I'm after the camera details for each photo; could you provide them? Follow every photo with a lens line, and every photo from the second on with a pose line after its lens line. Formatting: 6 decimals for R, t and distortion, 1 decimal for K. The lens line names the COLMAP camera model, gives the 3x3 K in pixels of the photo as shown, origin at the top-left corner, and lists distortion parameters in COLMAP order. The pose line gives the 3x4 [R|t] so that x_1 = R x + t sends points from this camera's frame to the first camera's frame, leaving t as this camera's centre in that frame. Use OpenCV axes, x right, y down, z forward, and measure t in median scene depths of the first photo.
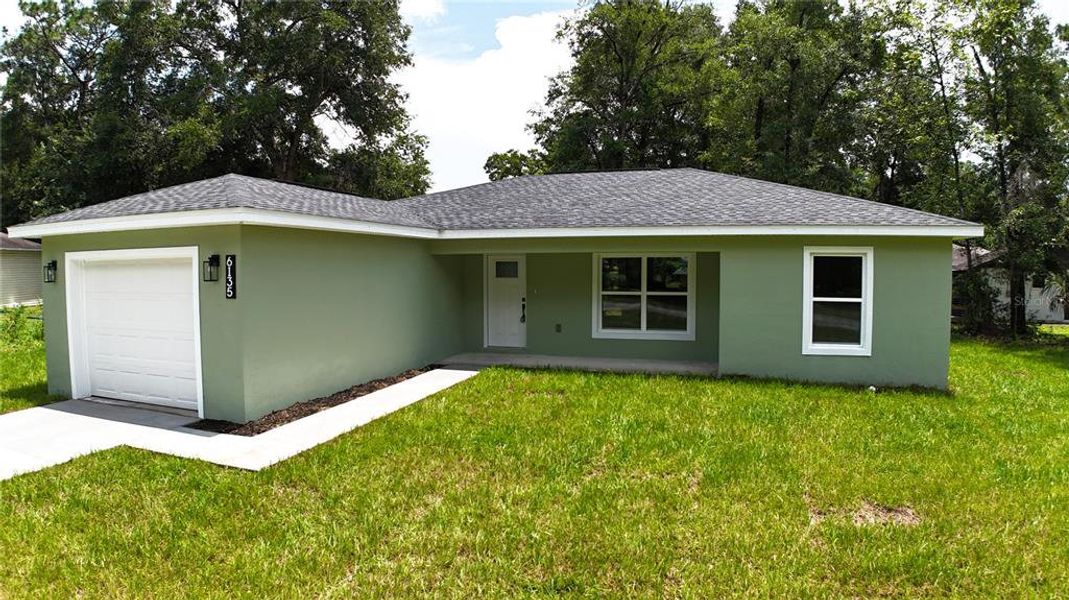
lens RADIAL K [[655.6, 0, 555.5], [0, 655.6, 301.5], [0, 0, 1]] dist [-0.182953, 0.016992]
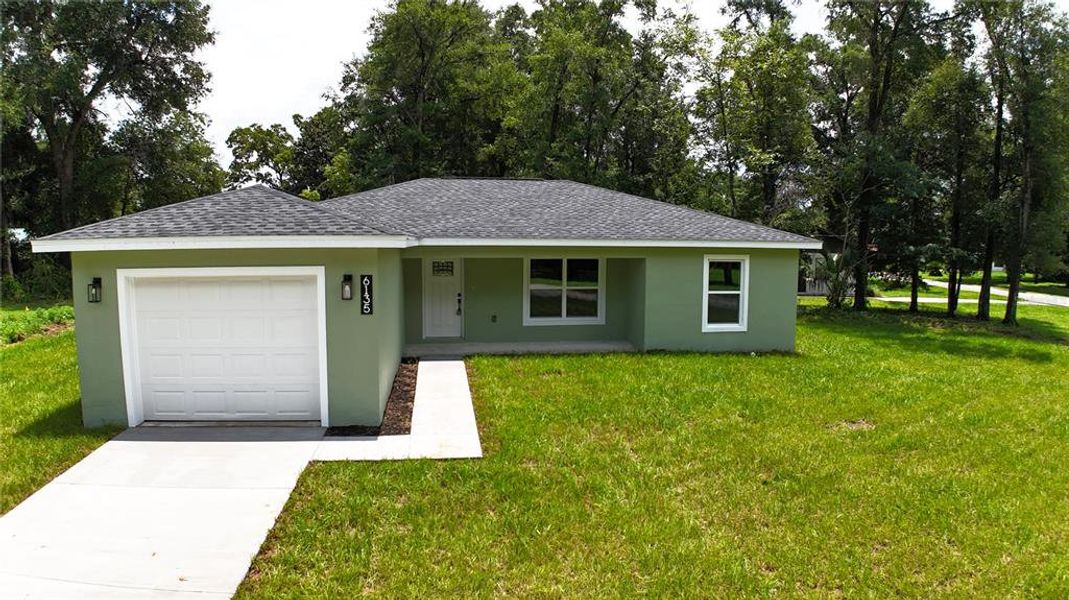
lens RADIAL K [[655.6, 0, 544.4], [0, 655.6, 299.8], [0, 0, 1]] dist [-0.182953, 0.016992]
pose [[0.901761, -0.033125, 0.430964, -0.469487], [0.015420, 0.998890, 0.044513, -0.049487], [-0.431960, -0.033495, 0.901271, -0.108496]]
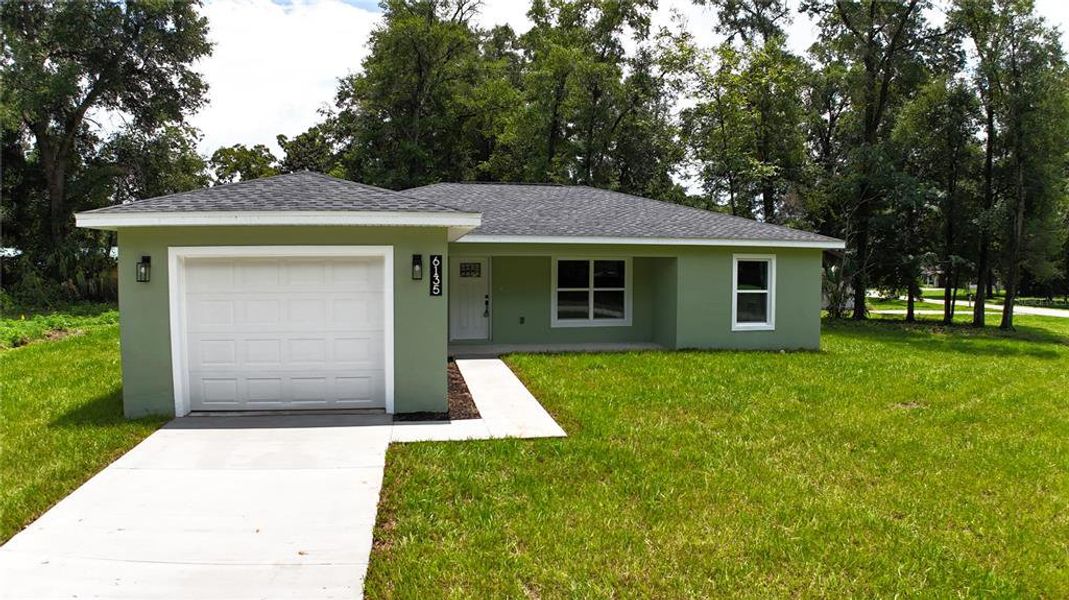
lens RADIAL K [[655.6, 0, 541.4], [0, 655.6, 301.4], [0, 0, 1]] dist [-0.182953, 0.016992]
pose [[0.884218, -0.020865, 0.466609, -0.568998], [0.020847, 0.999769, 0.005202, 0.001893], [-0.466610, 0.005128, 0.884449, -0.050604]]
